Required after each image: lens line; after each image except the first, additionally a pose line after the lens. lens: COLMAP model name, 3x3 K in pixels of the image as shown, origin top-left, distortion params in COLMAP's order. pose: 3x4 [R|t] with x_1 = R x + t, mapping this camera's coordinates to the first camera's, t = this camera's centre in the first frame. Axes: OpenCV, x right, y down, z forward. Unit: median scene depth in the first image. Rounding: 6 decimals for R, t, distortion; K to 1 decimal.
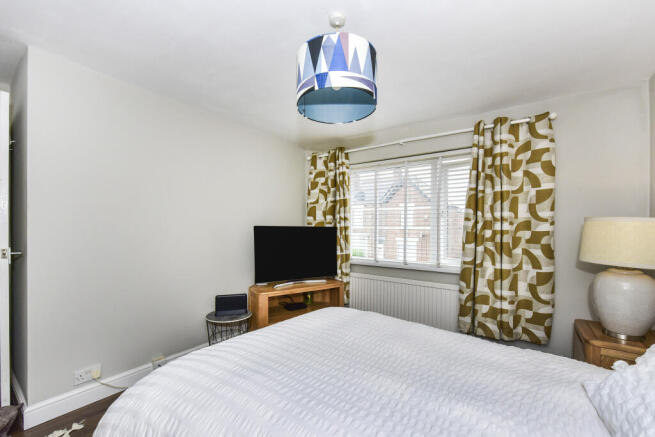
lens RADIAL K [[283.3, 0, 311.7], [0, 283.3, 227.4], [0, 0, 1]] dist [0.001901, 0.000046]
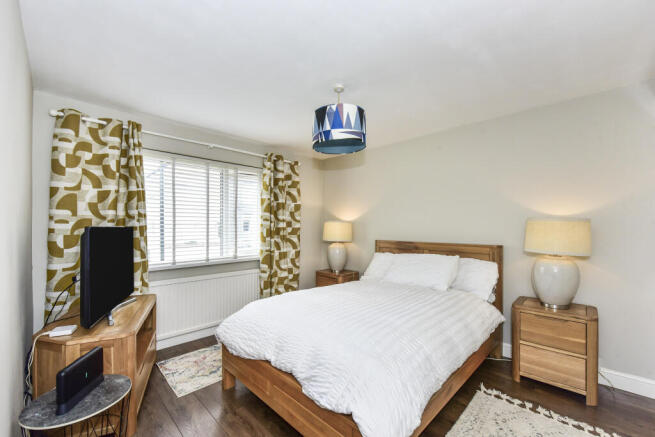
lens RADIAL K [[283.3, 0, 311.7], [0, 283.3, 227.4], [0, 0, 1]] dist [0.001901, 0.000046]
pose [[0.143964, -0.008468, 0.989547, -0.599676], [0.007558, 0.999944, 0.007458, -0.000351], [-0.989554, 0.006406, 0.144020, 0.418490]]
